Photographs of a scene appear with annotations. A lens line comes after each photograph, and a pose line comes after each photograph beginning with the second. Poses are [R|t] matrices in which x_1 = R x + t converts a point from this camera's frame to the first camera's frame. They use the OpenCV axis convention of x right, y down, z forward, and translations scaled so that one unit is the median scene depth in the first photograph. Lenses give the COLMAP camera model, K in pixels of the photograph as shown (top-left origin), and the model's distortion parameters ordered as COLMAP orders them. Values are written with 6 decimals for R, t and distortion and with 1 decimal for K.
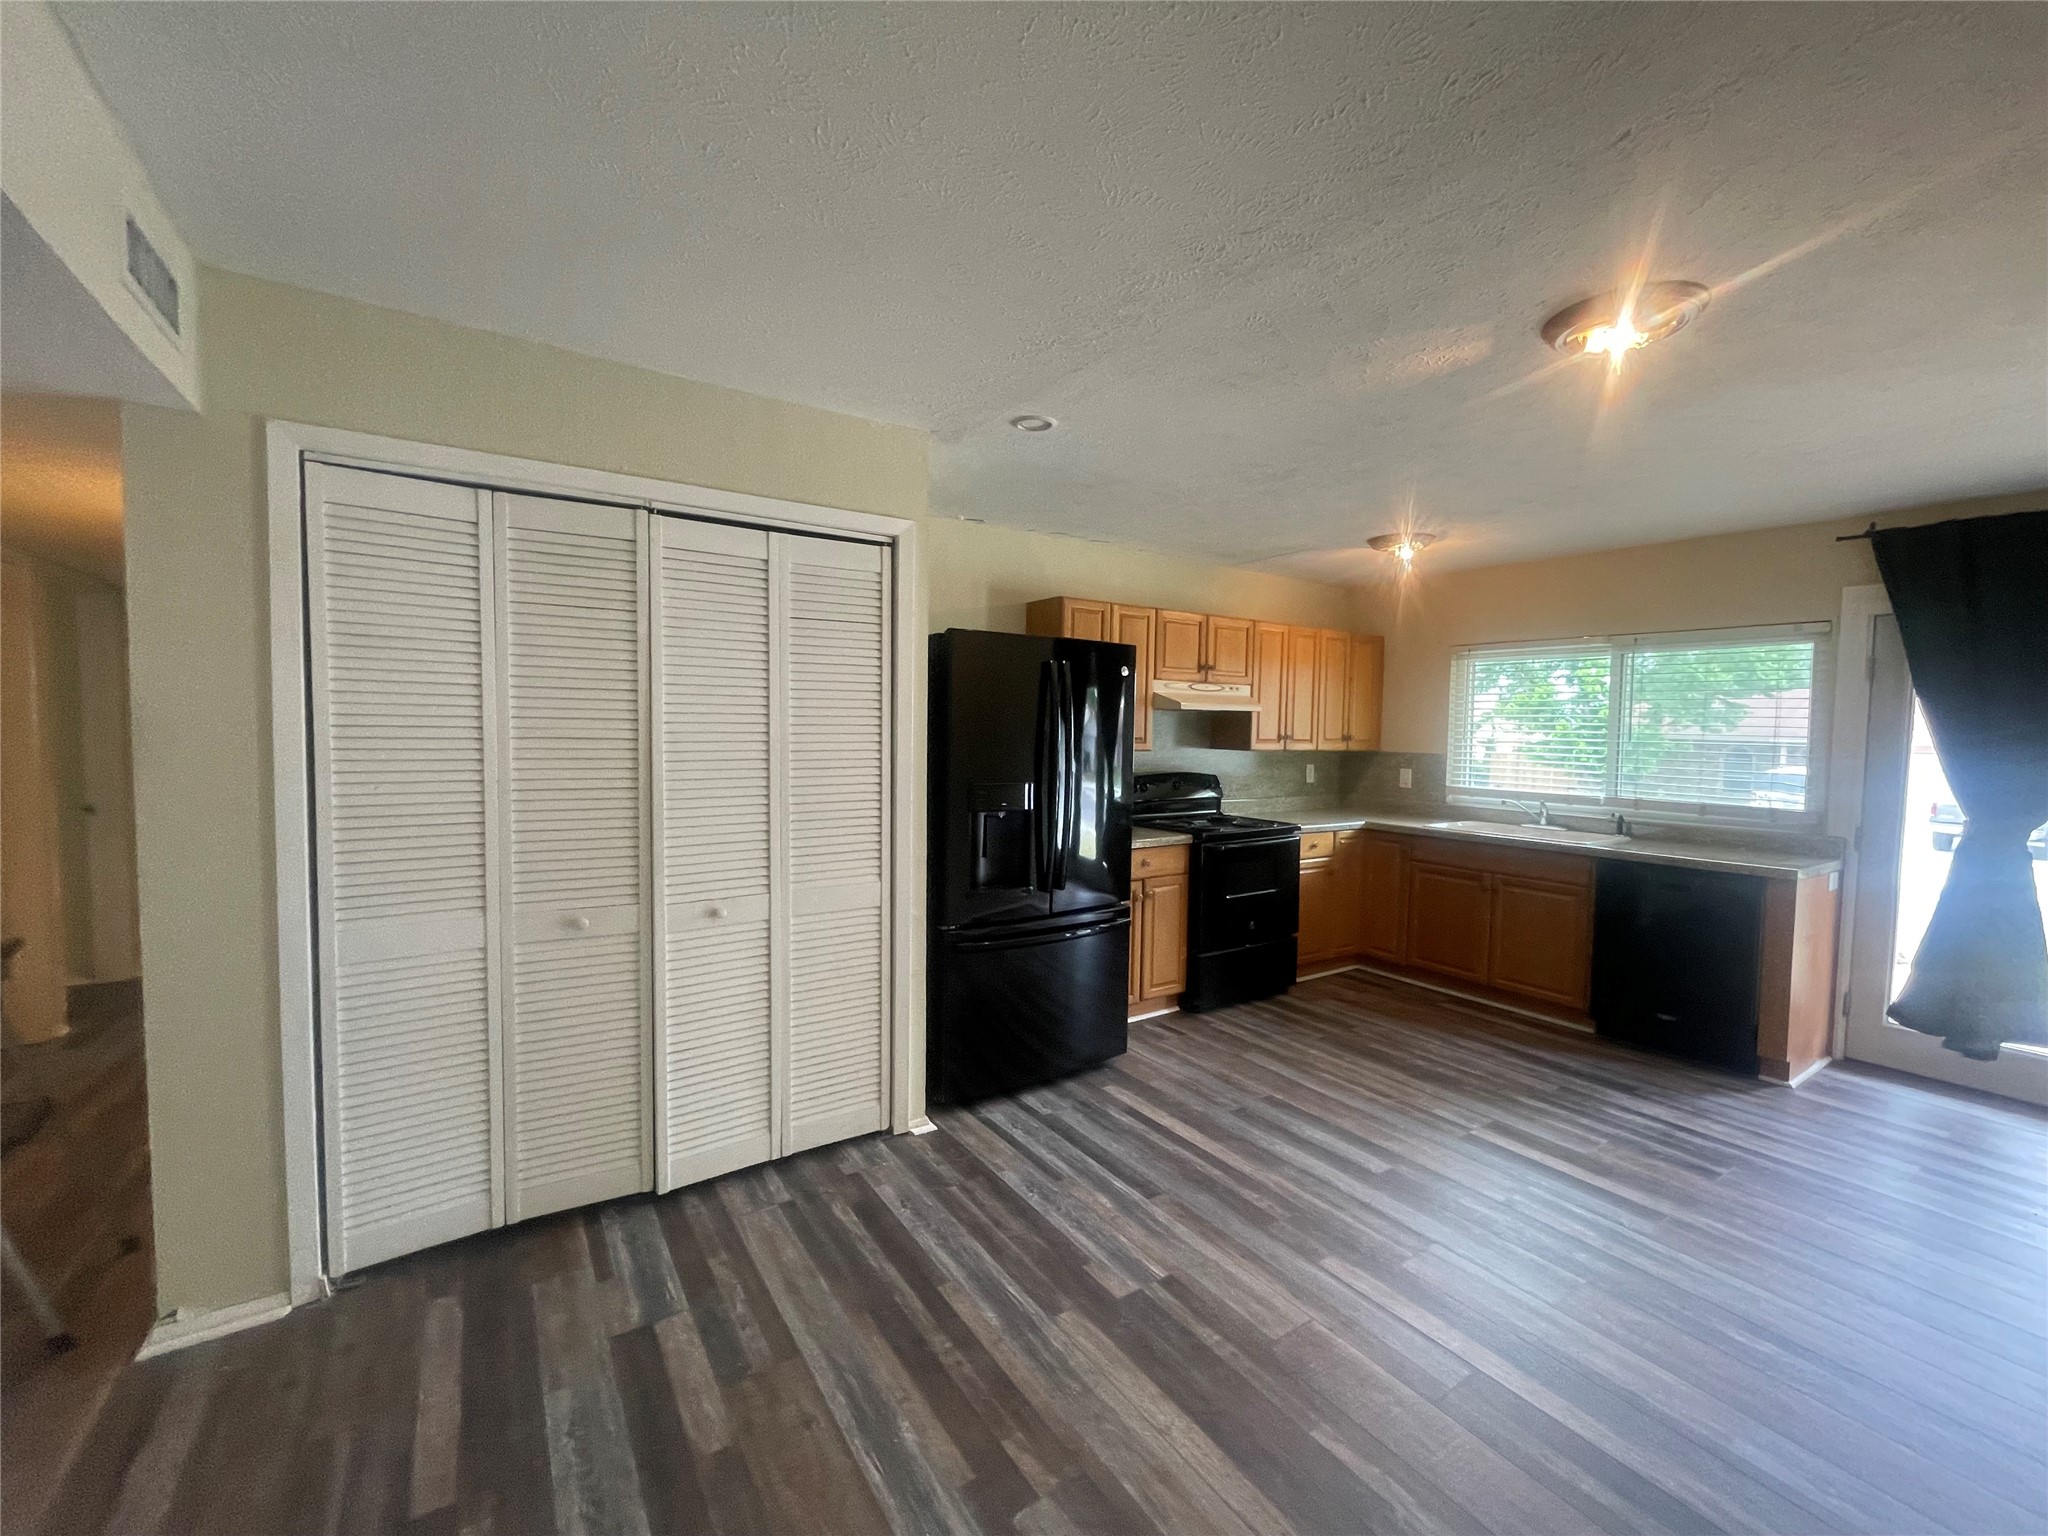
lens RADIAL K [[831.5, 0, 1024.0], [0, 831.5, 768.0], [0, 0, 1]] dist [-0.001288, -0.000167]
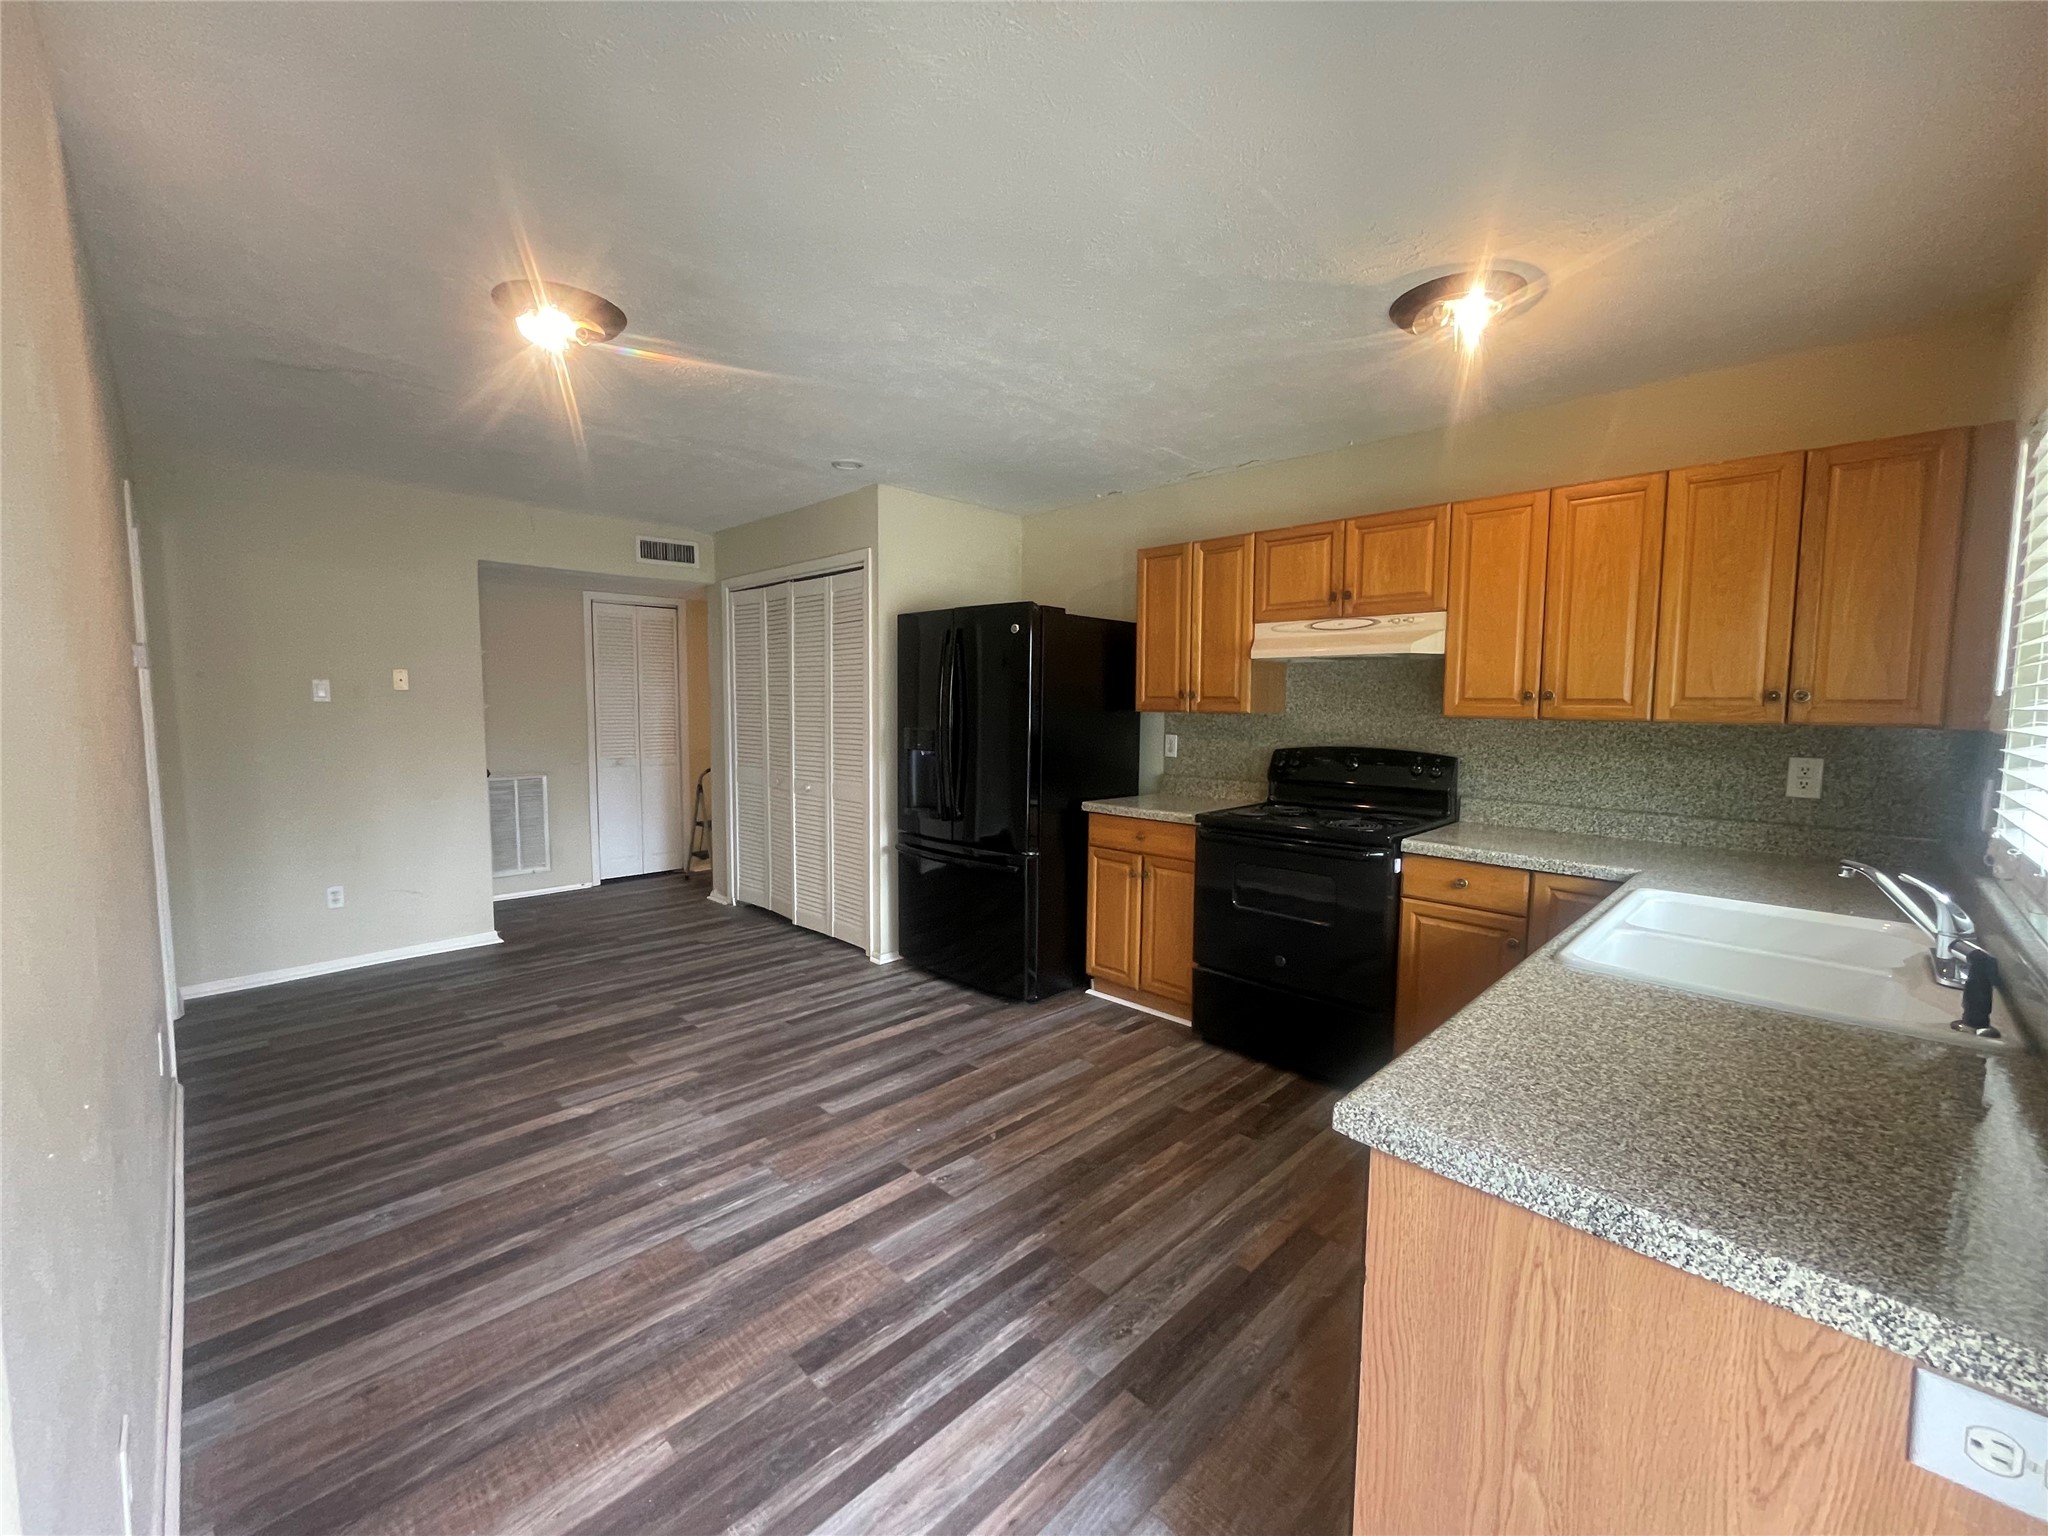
lens RADIAL K [[831.5, 0, 1024.0], [0, 831.5, 768.0], [0, 0, 1]] dist [-0.001288, -0.000167]
pose [[0.199210, 0.069788, -0.977469, 0.940743], [-0.050254, 0.996876, 0.060932, -0.006368], [0.978667, 0.036984, 0.202095, 0.658996]]
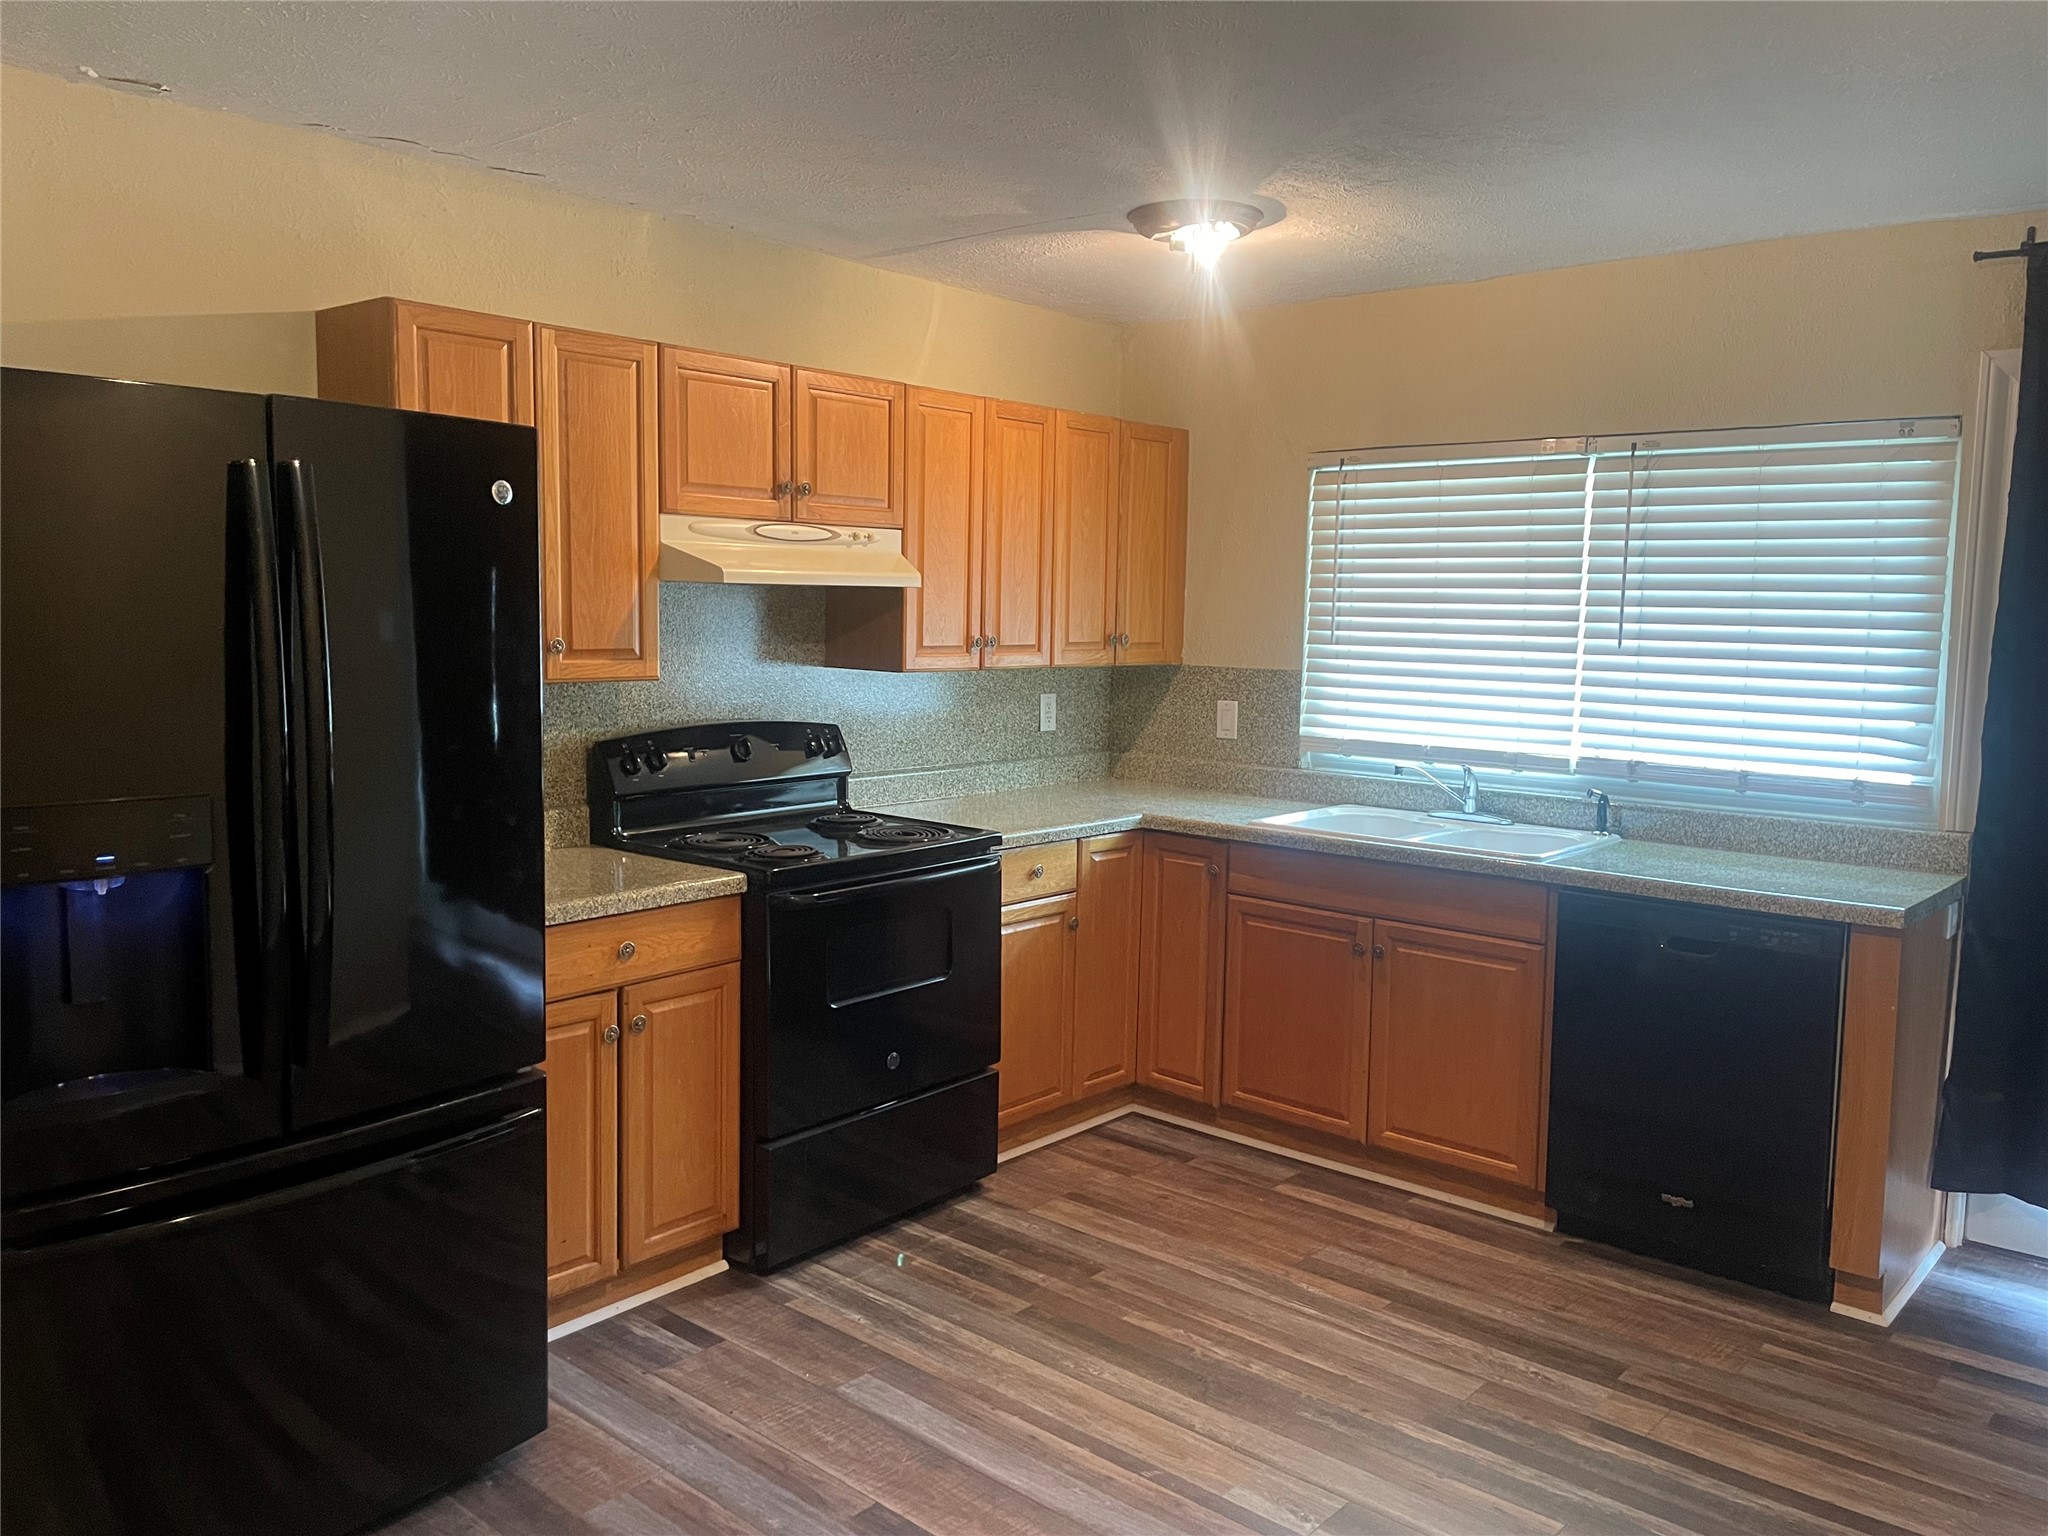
lens RADIAL K [[1523.8, 0, 1031.1], [0, 1523.8, 757.8], [0, 0, 1]] dist [0.057203, -0.079339]
pose [[0.966738, -0.027017, 0.254338, 0.143076], [0.012862, 0.998282, 0.057155, -0.024263], [-0.255445, -0.051982, 0.965425, 0.186273]]
